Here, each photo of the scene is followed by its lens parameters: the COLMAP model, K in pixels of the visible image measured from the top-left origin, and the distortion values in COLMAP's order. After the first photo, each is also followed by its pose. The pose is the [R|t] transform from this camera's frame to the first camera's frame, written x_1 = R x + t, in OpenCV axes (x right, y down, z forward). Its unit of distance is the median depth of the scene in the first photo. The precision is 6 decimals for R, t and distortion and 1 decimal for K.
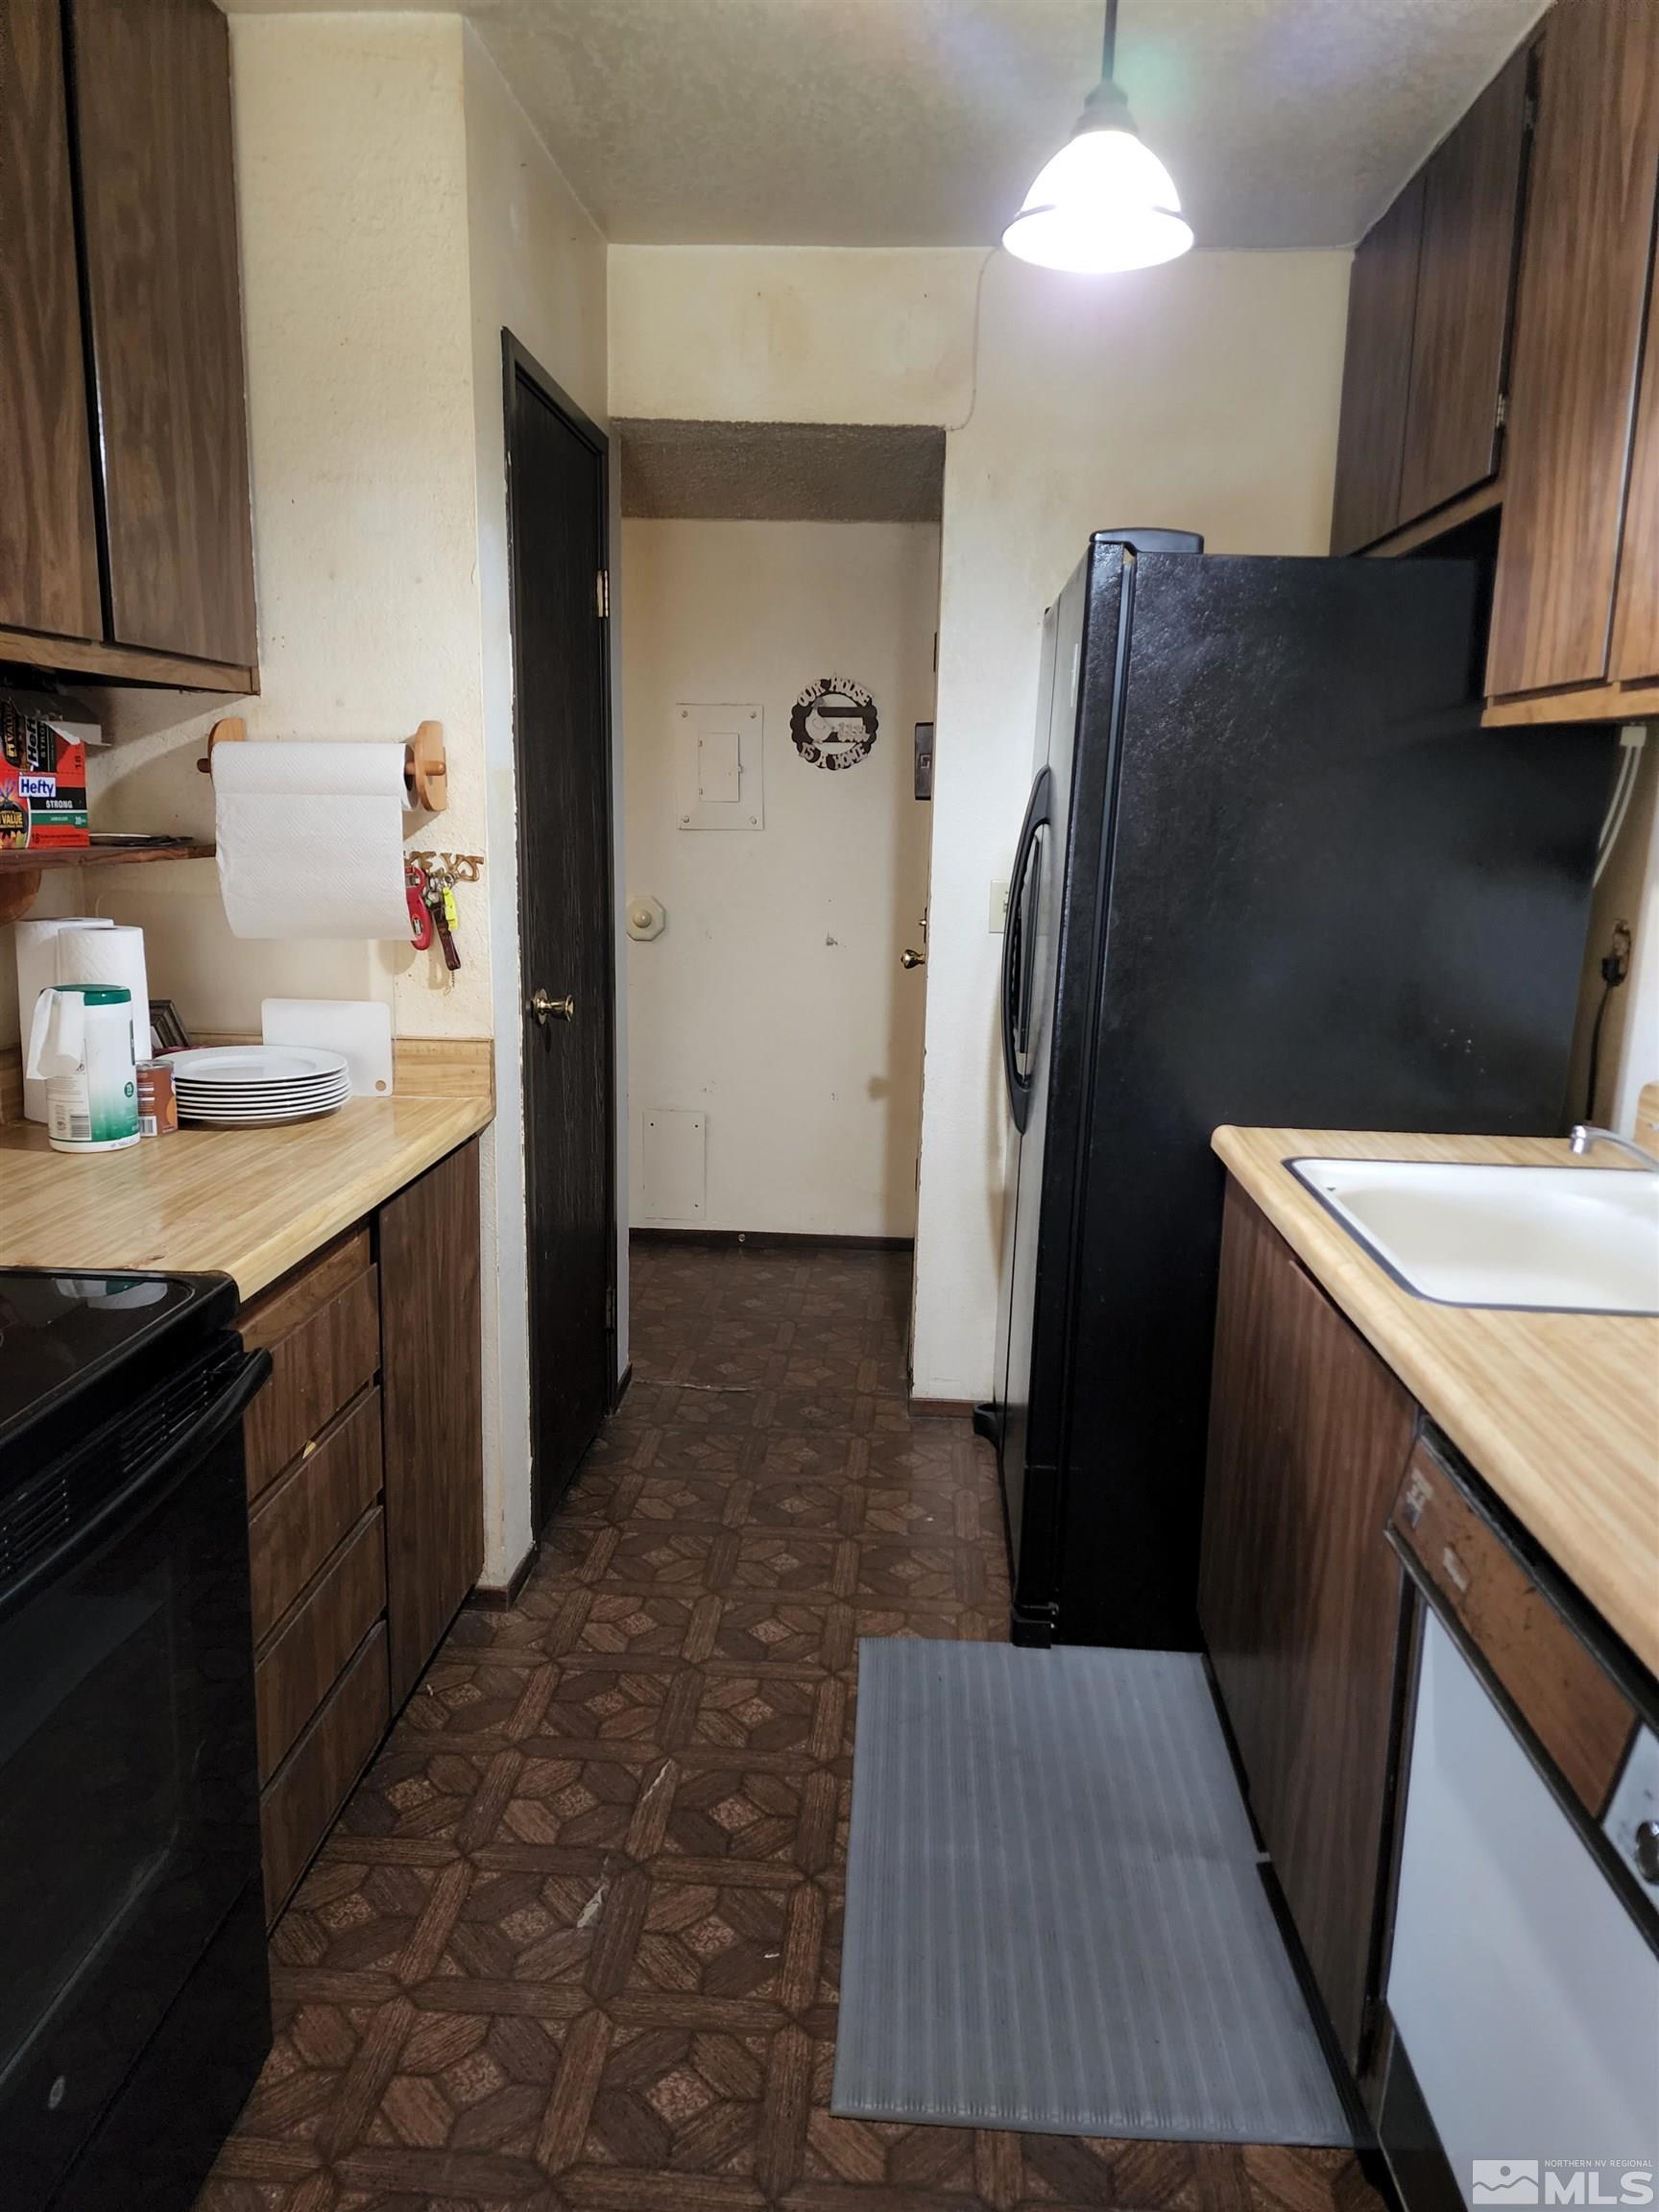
lens RADIAL K [[1477.6, 0, 829.5], [0, 1477.6, 1106.0], [0, 0, 1]] dist [0.076845, -0.061072]
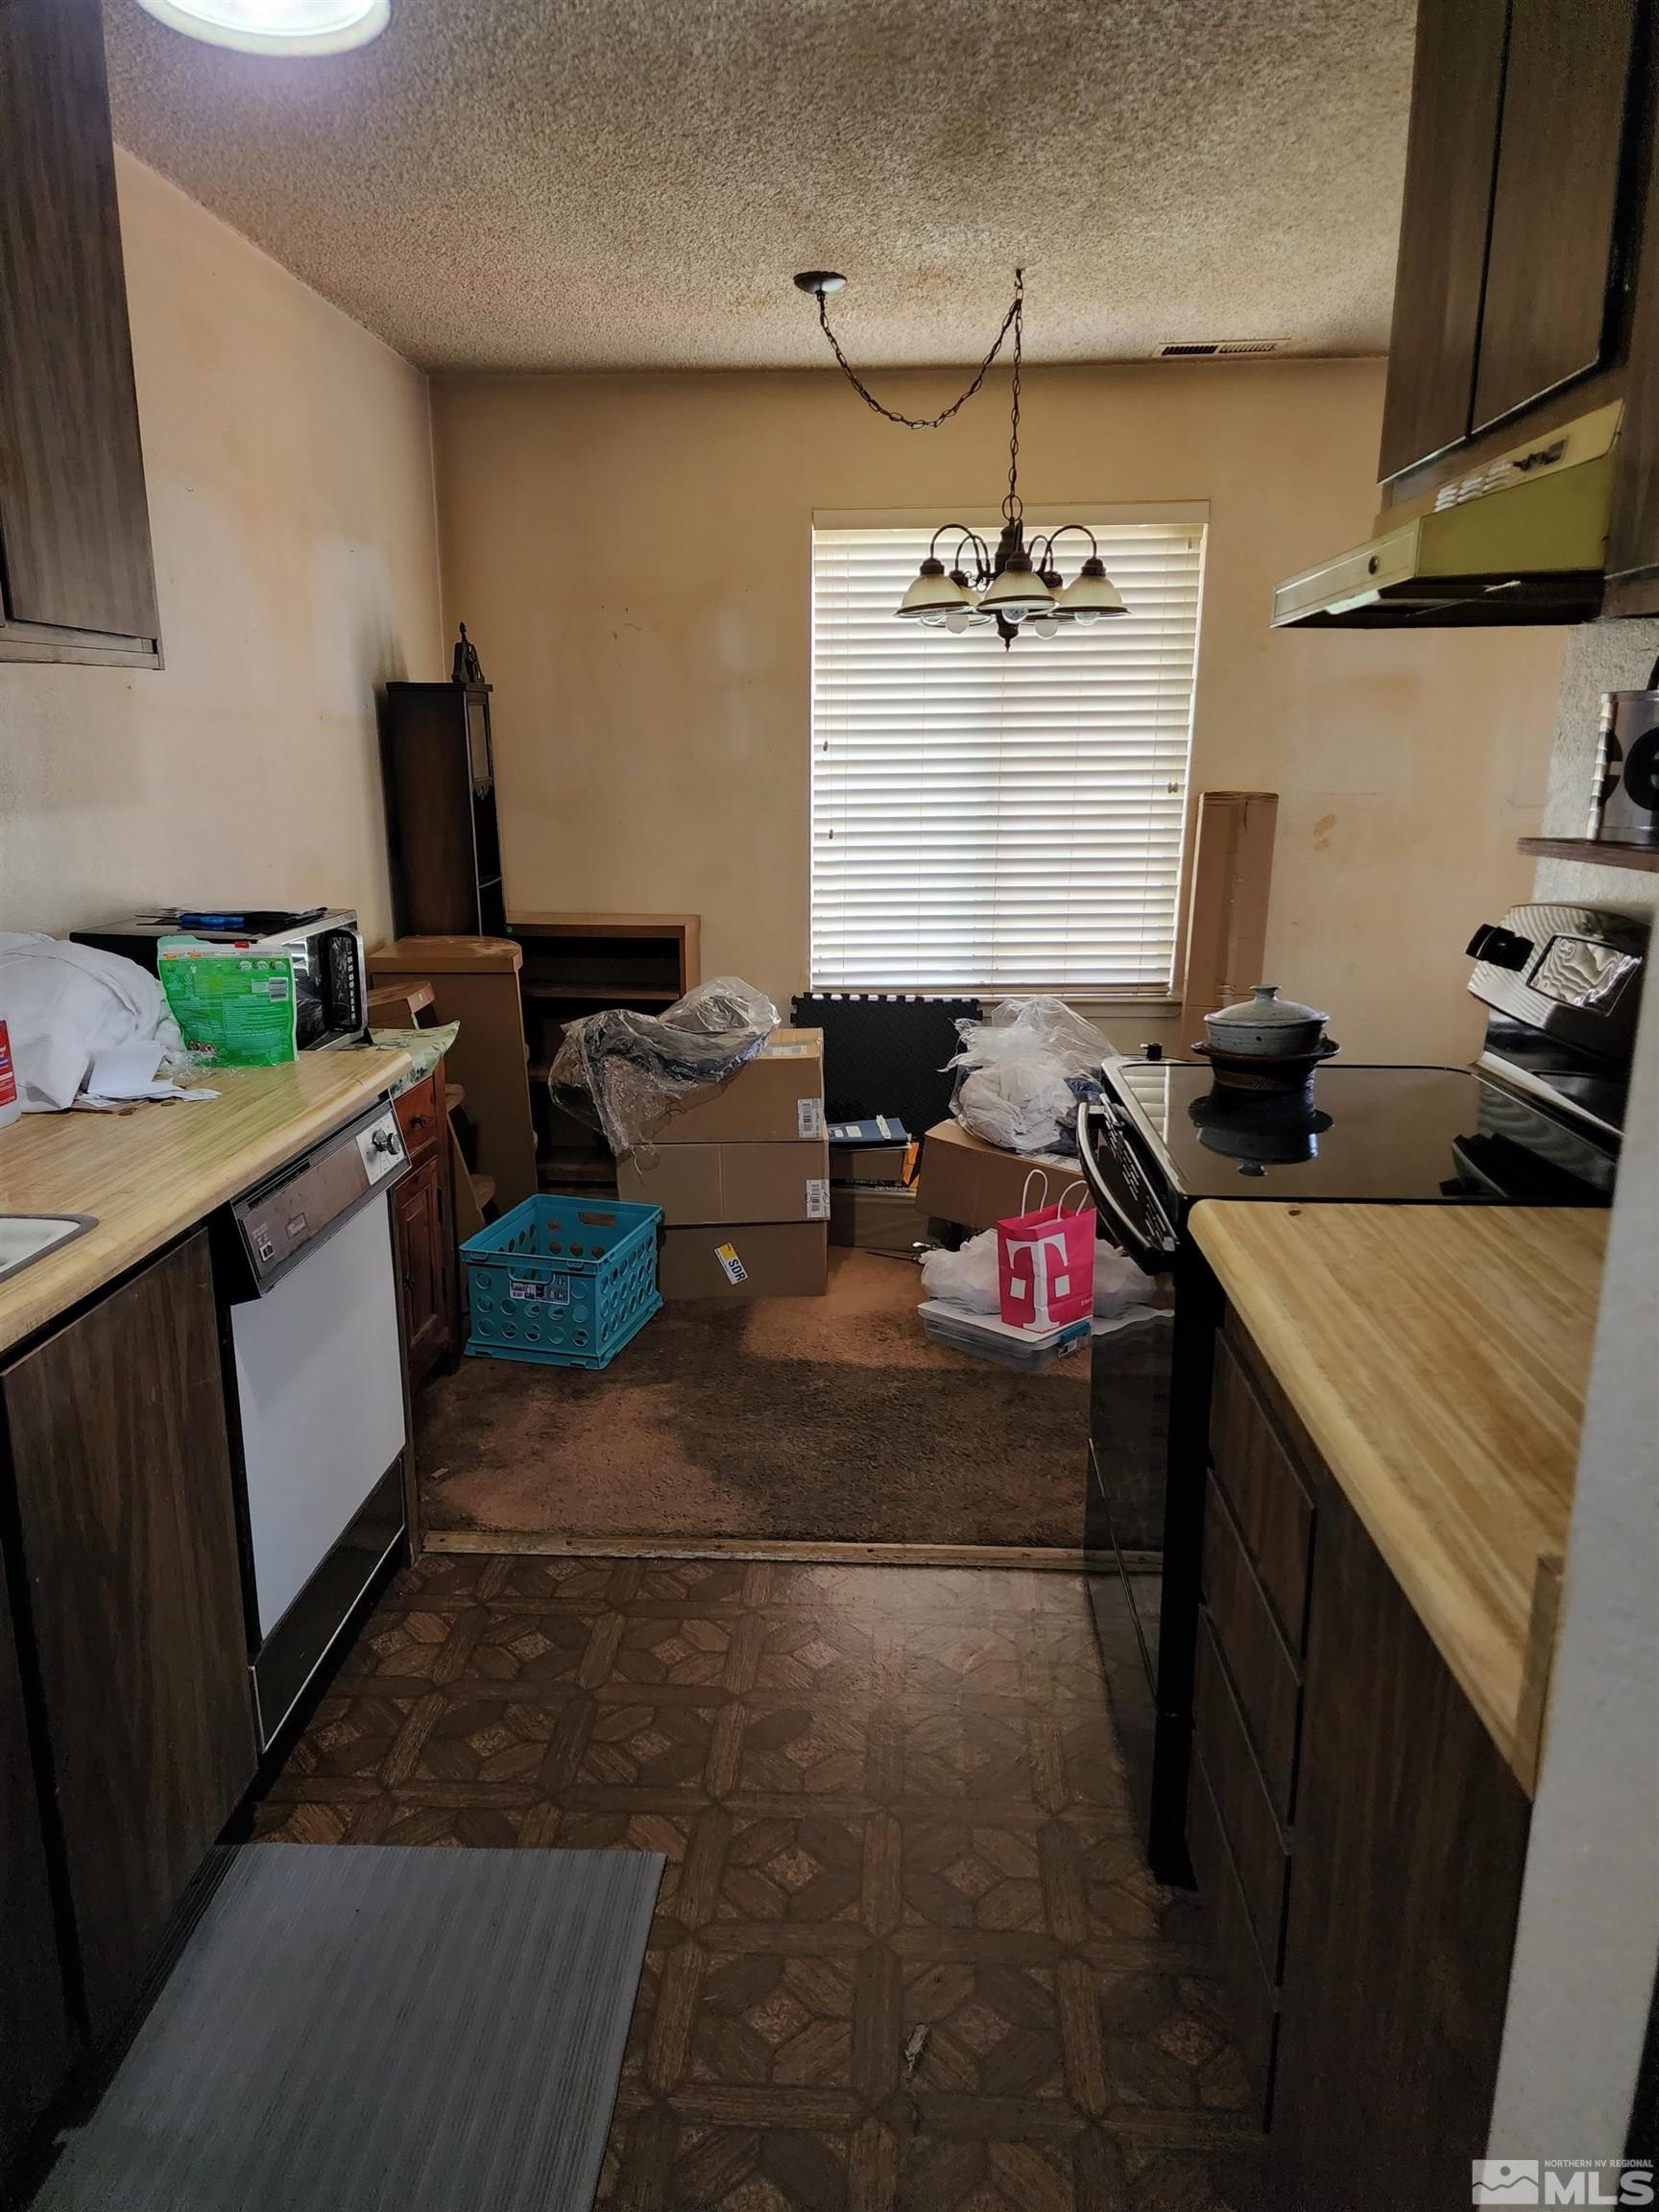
lens RADIAL K [[1477.6, 0, 829.5], [0, 1477.6, 1106.0], [0, 0, 1]] dist [0.076845, -0.061072]
pose [[-0.999754, -0.014122, -0.017119, -0.091672], [-0.020122, 0.902207, 0.430834, -0.357298], [0.009361, 0.431072, -0.902269, 1.662548]]
